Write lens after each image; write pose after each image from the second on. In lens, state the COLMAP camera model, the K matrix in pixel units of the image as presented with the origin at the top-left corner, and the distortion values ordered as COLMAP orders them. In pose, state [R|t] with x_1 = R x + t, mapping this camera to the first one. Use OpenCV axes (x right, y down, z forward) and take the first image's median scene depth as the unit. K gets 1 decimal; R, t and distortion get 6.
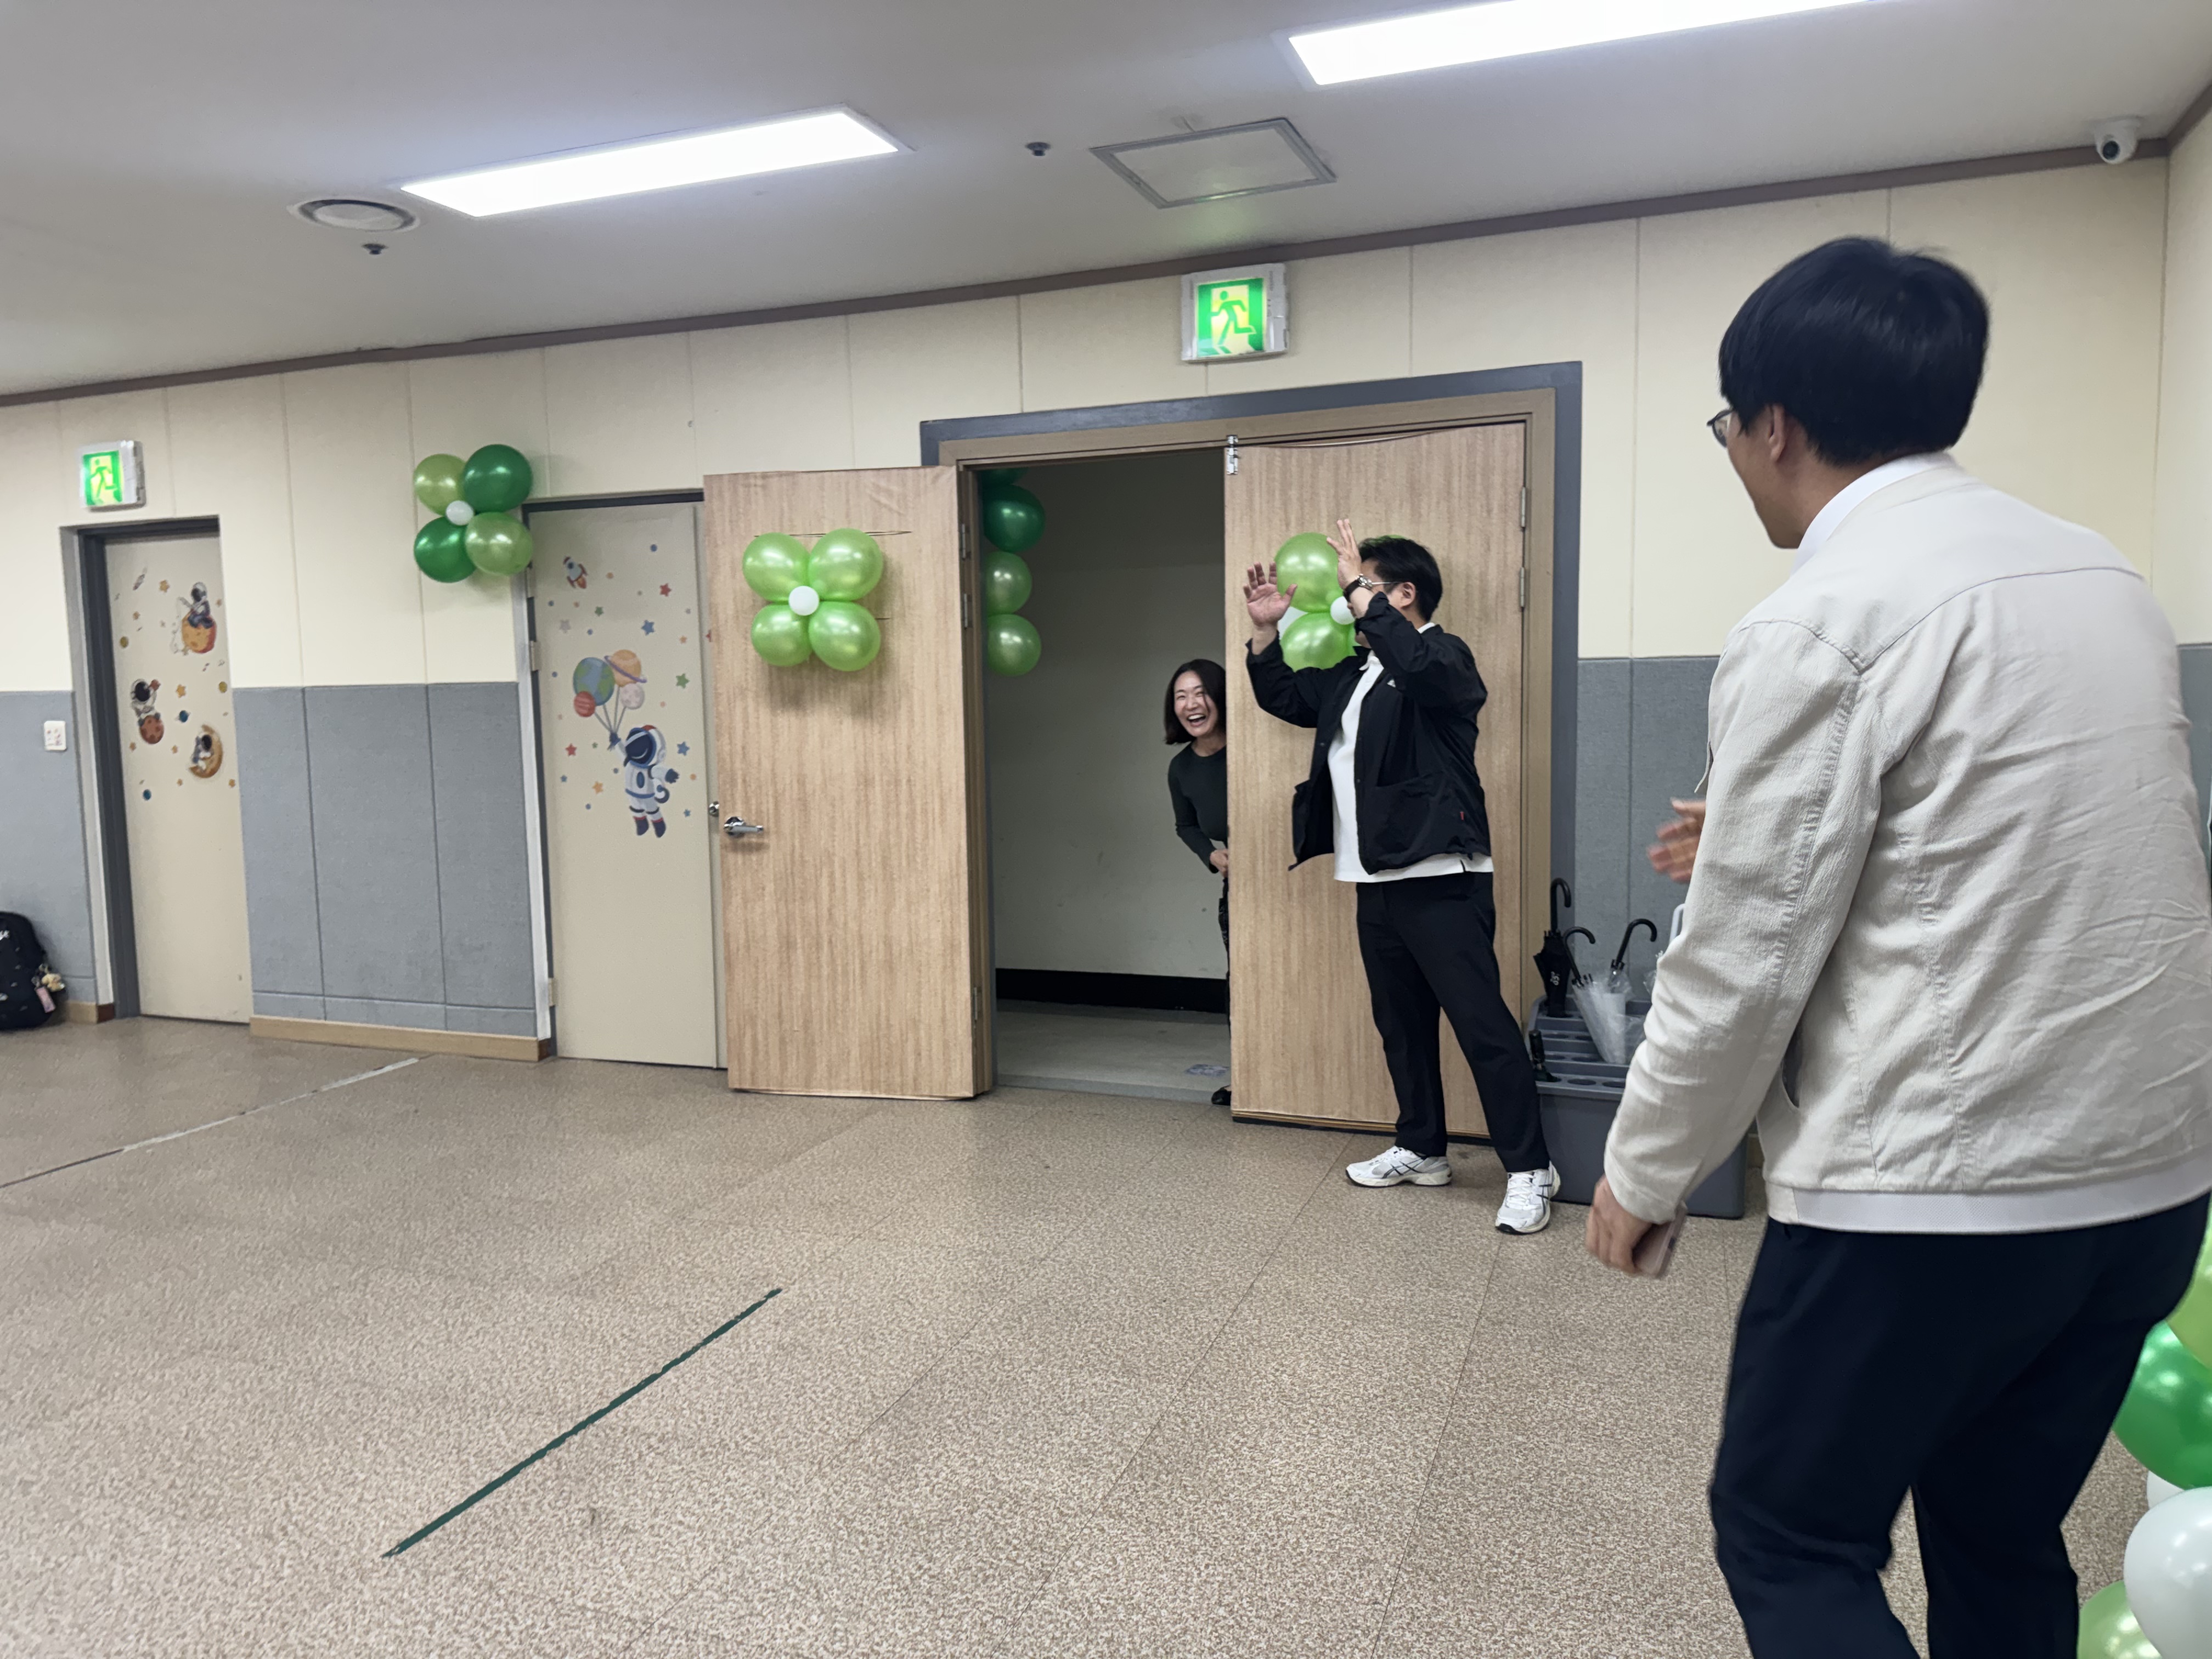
lens RADIAL K [[1538.1, 0, 1094.7], [0, 1538.1, 823.7], [0, 0, 1]] dist [0.101091, -0.139137]
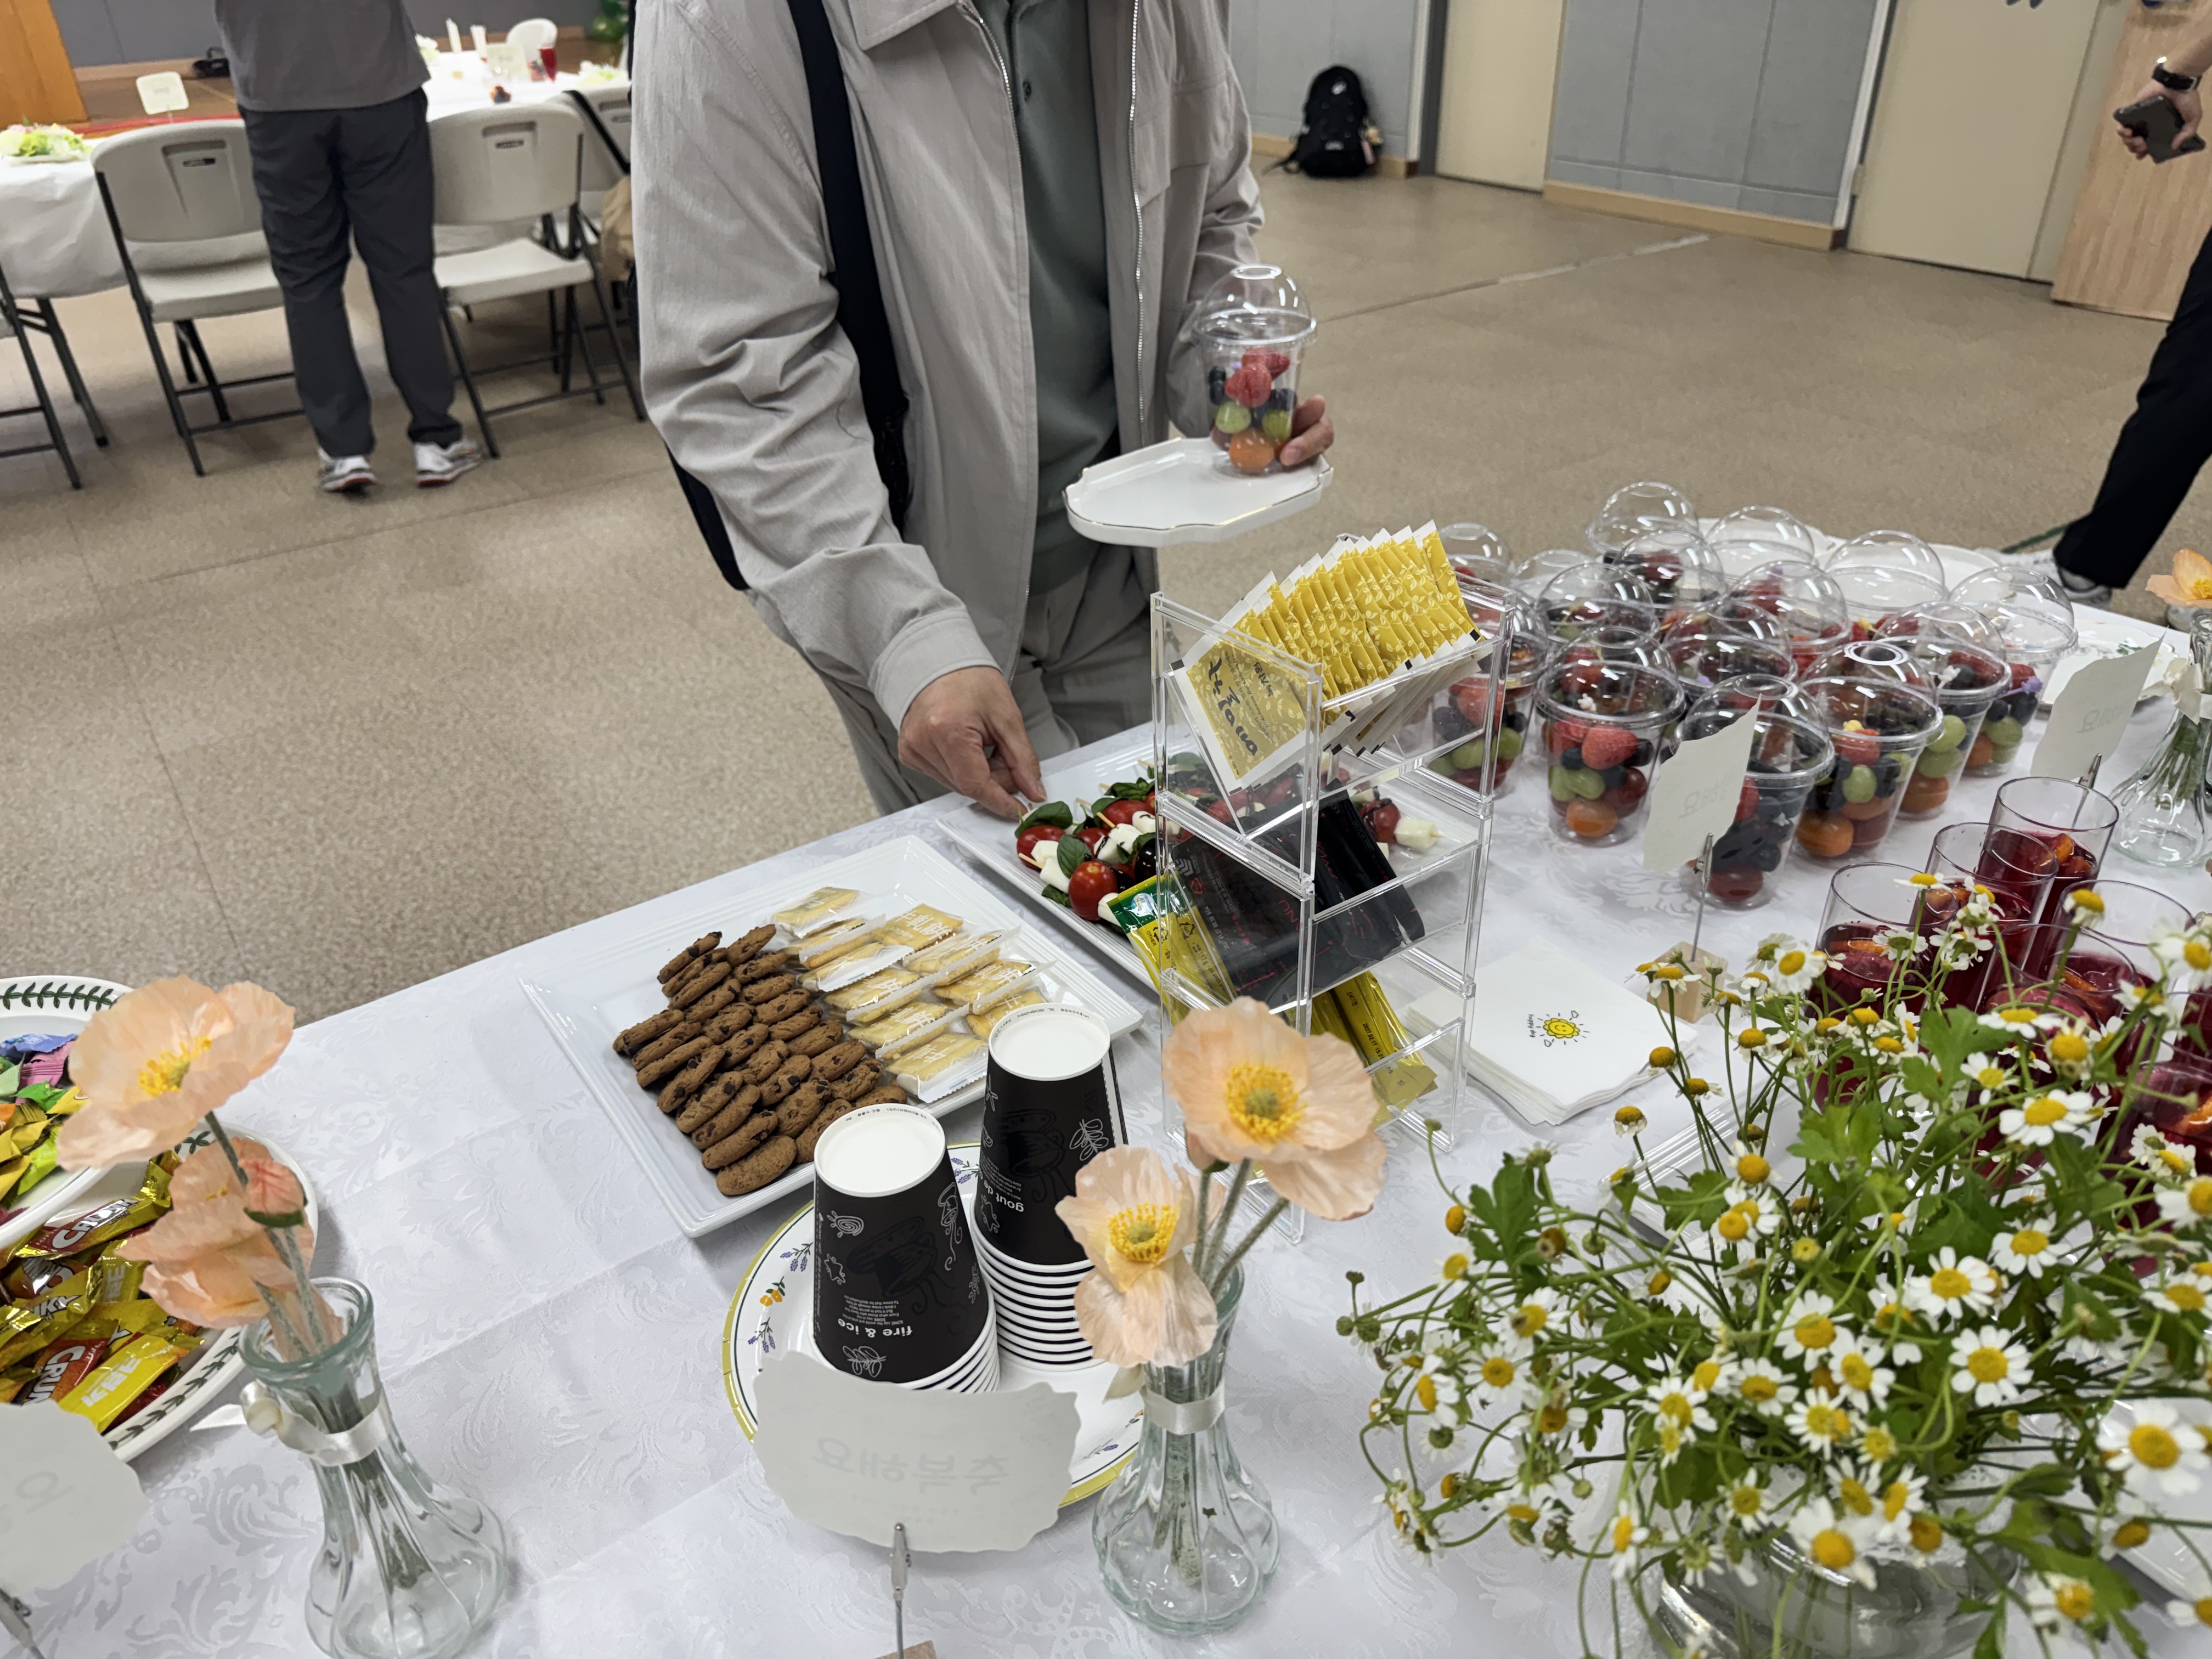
lens RADIAL K [[1584.4, 0, 1111.8], [0, 1584.4, 832.3], [0, 0, 1]] dist [0.033002, -0.049084]
pose [[0.826137, 0.288264, -0.484150, -0.144451], [-0.041339, 0.887923, 0.458131, 0.035463], [0.561950, -0.358464, 0.745463, -0.199453]]
